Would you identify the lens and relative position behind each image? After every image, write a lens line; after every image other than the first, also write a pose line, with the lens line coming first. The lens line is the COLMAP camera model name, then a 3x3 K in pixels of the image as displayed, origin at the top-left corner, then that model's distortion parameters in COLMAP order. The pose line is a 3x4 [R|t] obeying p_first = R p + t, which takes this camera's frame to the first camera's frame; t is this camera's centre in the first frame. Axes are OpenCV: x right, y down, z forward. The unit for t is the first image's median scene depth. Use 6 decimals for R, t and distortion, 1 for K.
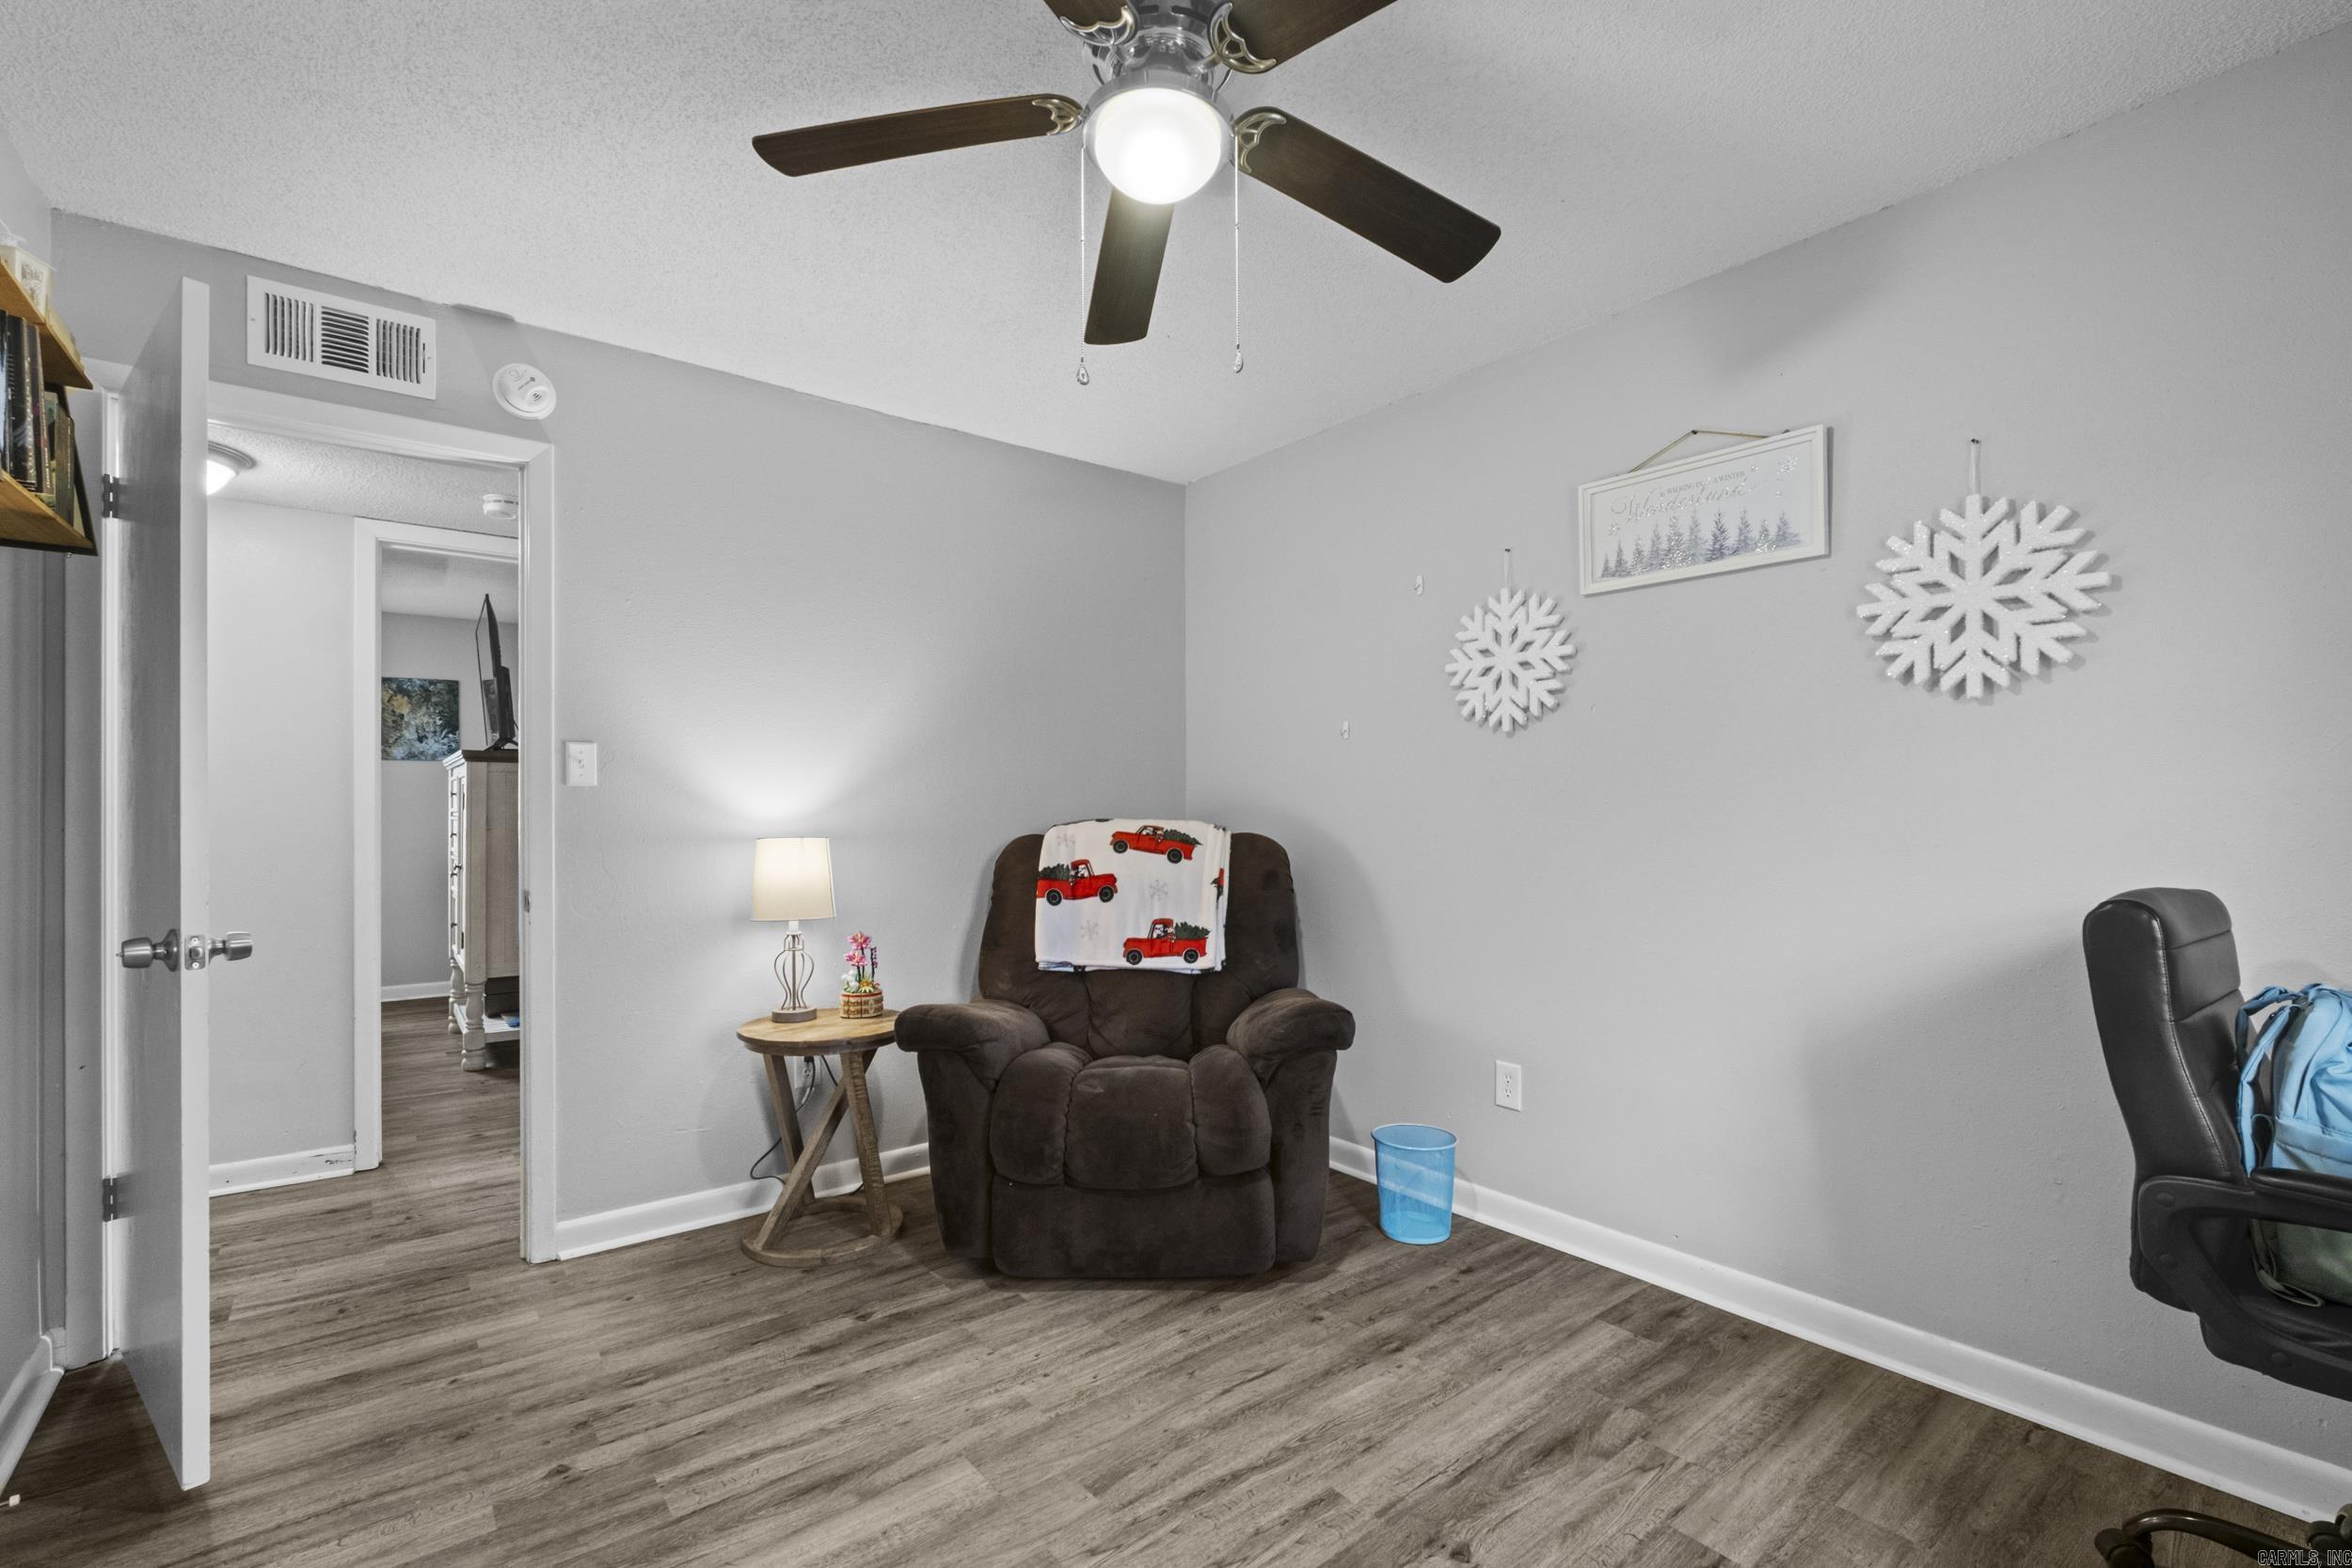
lens RADIAL K [[1026.5, 0, 1156.4], [0, 1026.5, 797.5], [0, 0, 1]] dist [-0.008977, 0.000867]
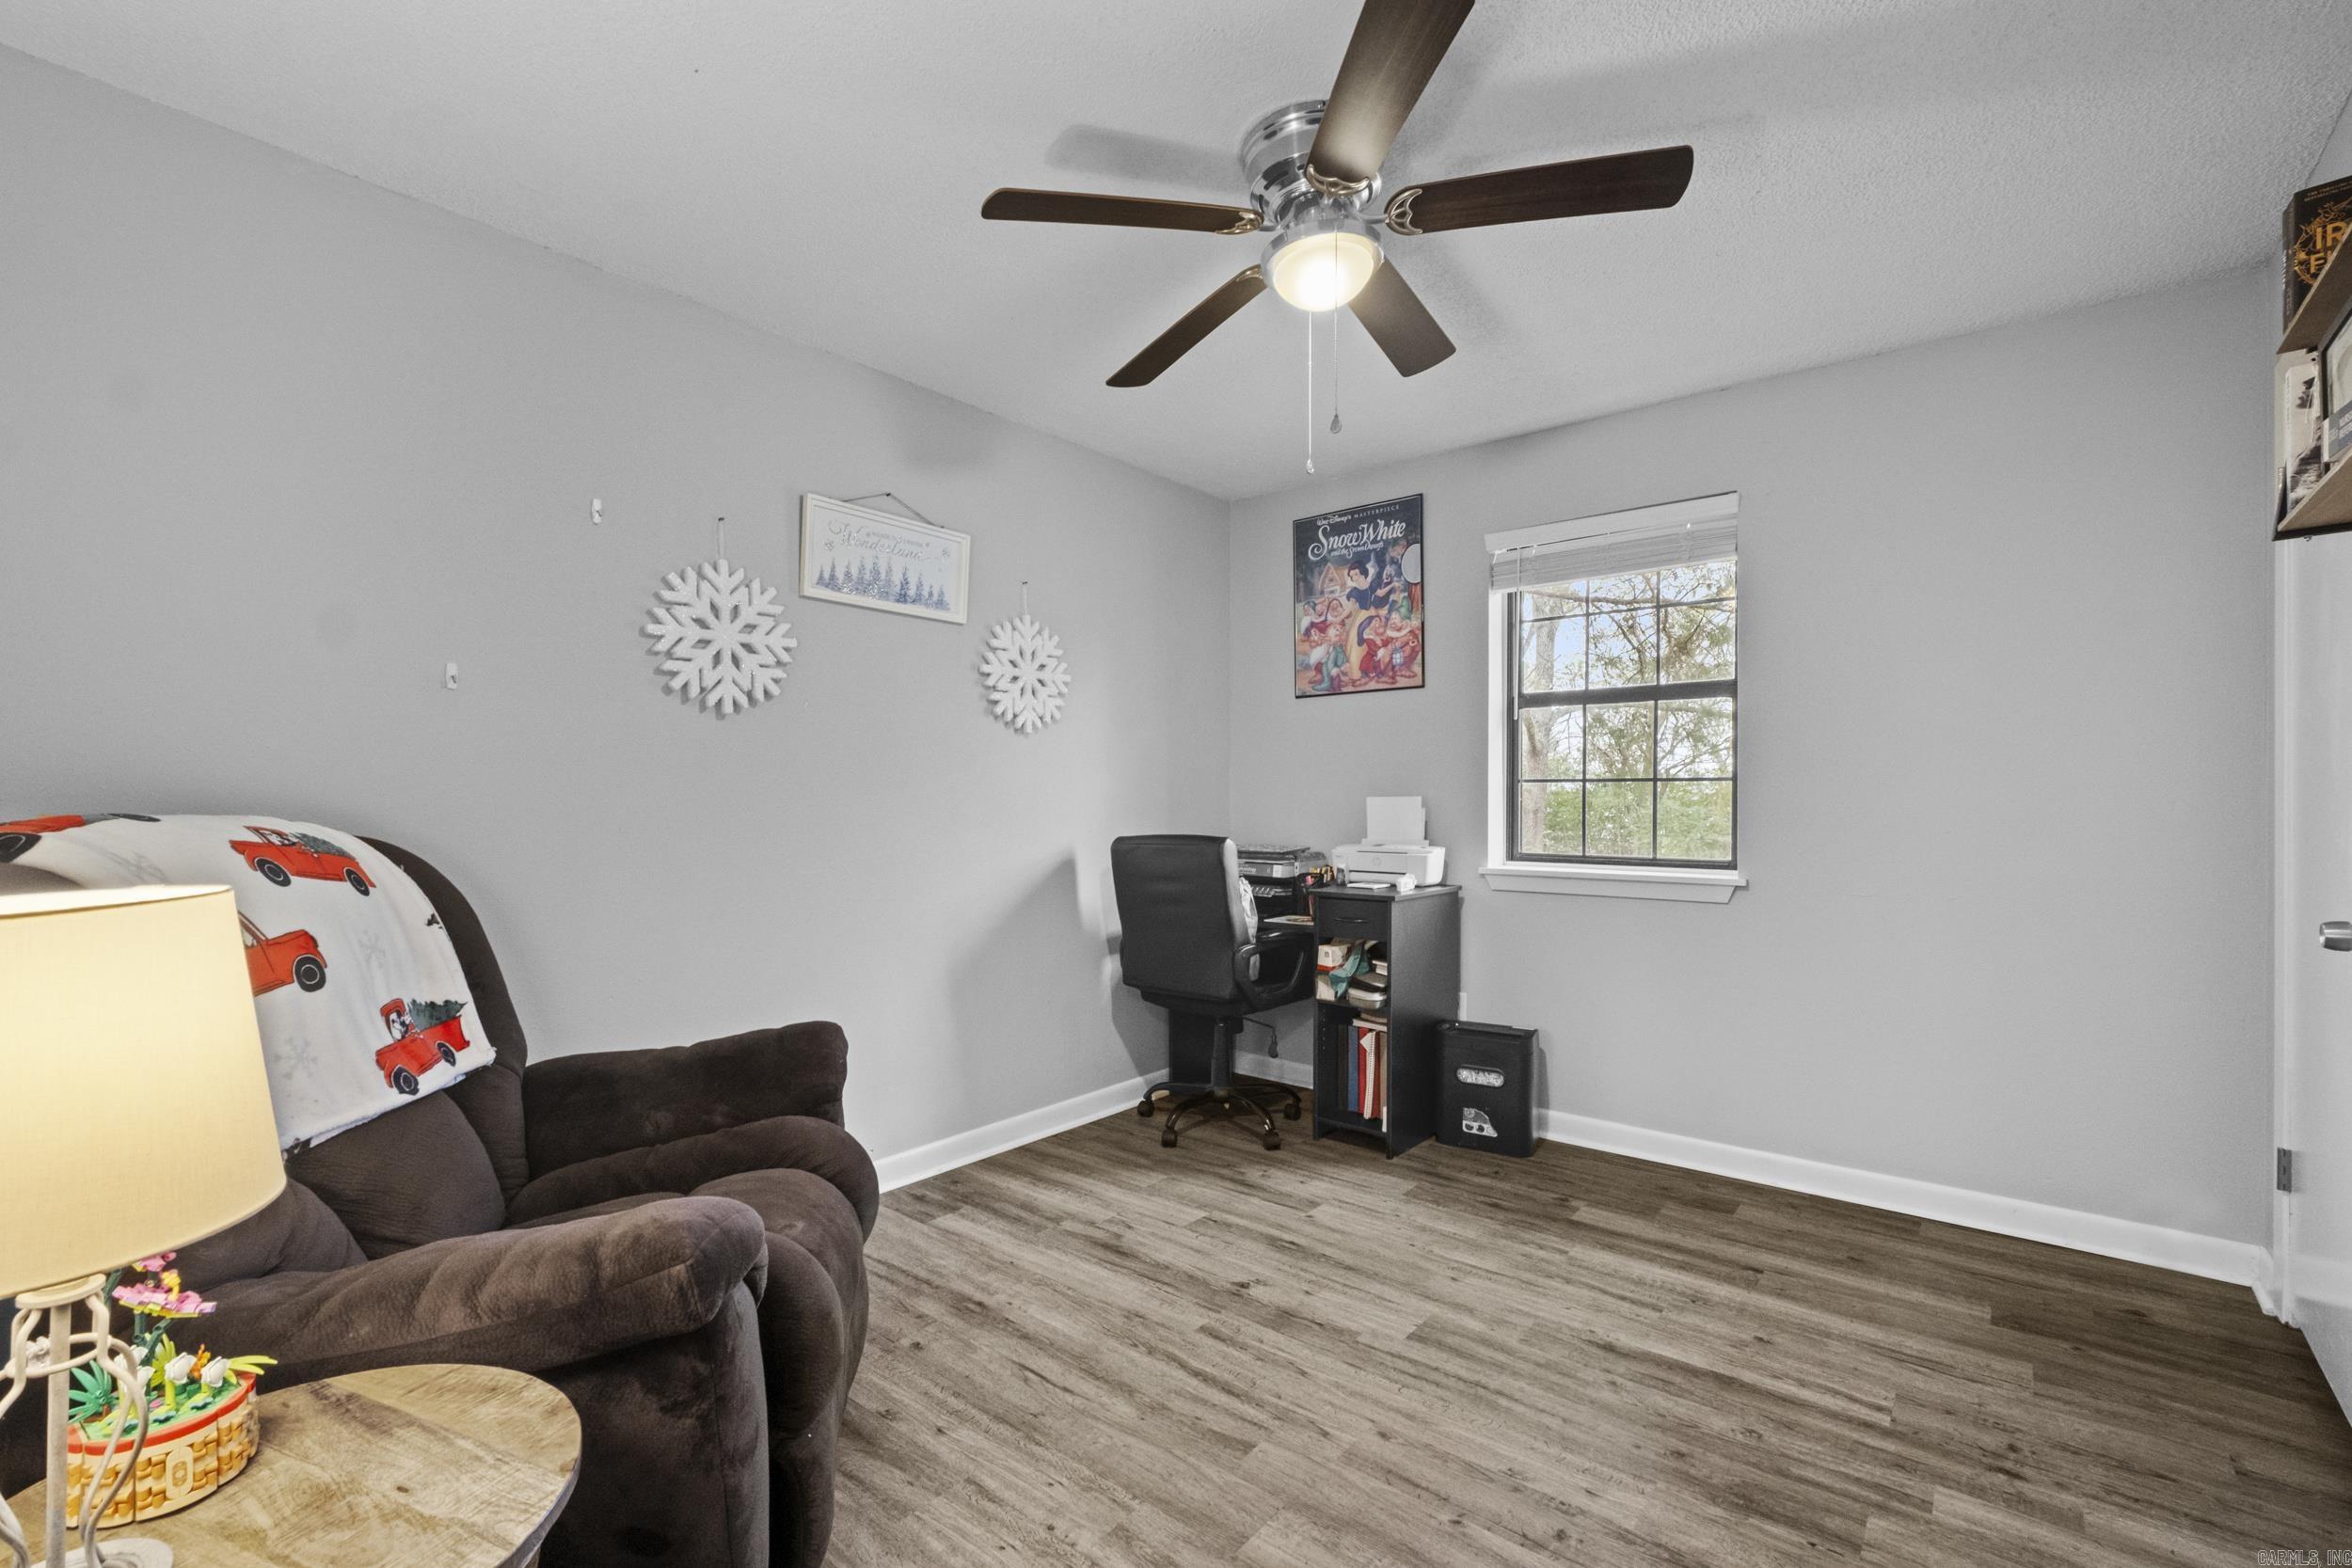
lens RADIAL K [[1026.5, 0, 1157.6], [0, 1026.5, 798.7], [0, 0, 1]] dist [-0.008977, 0.000867]
pose [[-0.211180, 0.006564, 0.977425, -0.793775], [-0.008522, 0.999927, -0.008557, 0.021230], [-0.977410, -0.010137, -0.211109, 0.984950]]
